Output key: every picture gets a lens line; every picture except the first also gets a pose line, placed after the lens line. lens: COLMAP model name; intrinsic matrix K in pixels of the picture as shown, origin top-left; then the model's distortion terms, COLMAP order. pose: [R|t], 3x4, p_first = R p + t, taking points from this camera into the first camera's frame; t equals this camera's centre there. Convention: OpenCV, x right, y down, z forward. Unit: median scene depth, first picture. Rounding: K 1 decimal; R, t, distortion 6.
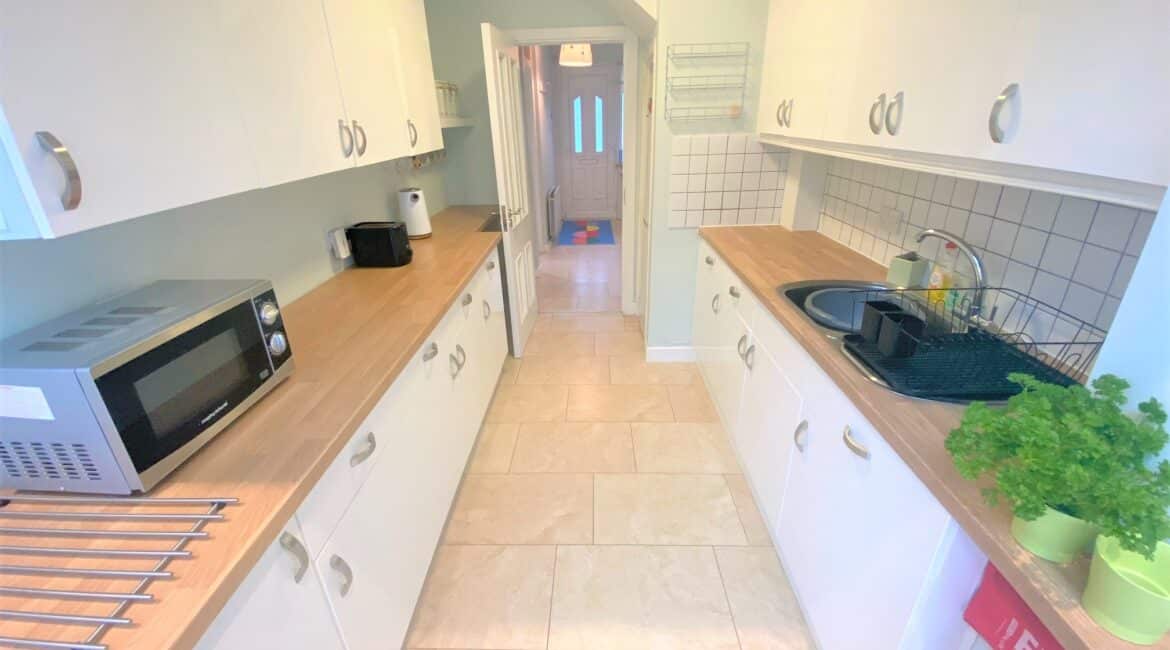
lens RADIAL K [[473.6, 0, 582.2], [0, 473.6, 324.3], [0, 0, 1]] dist [0.036689, -0.031868]
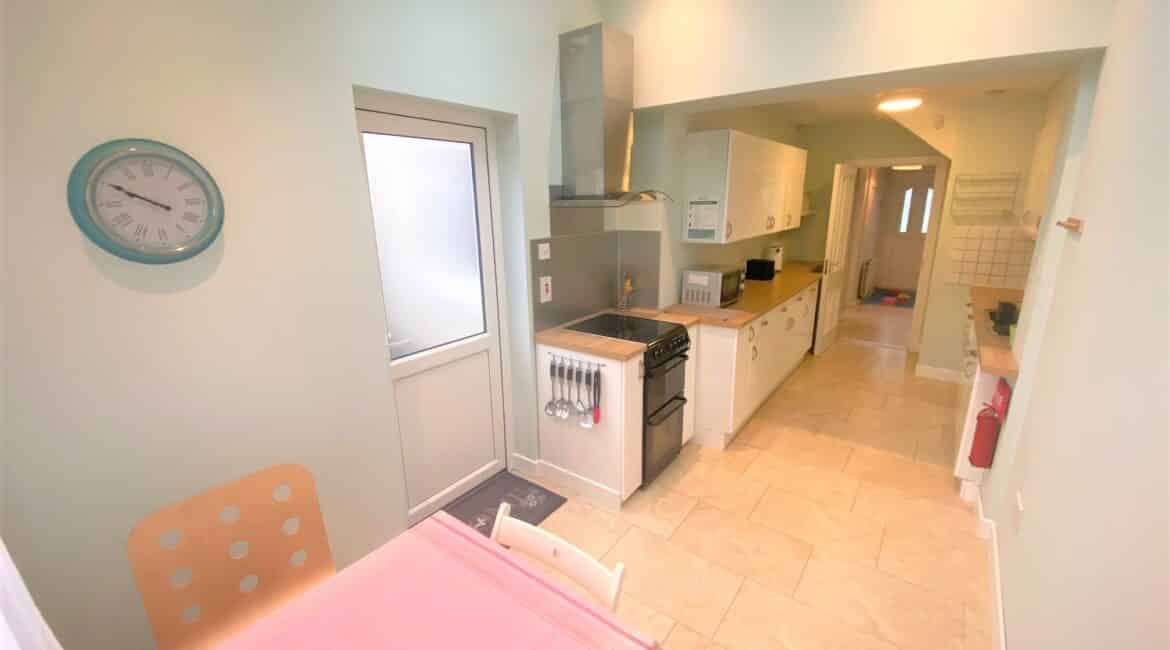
lens RADIAL K [[473.6, 0, 582.2], [0, 473.6, 324.3], [0, 0, 1]] dist [0.036689, -0.031868]
pose [[0.812139, 0.162650, -0.560336, 0.159162], [-0.240047, 0.968460, -0.066802, 0.405954], [0.531797, 0.188759, 0.825567, -1.136684]]
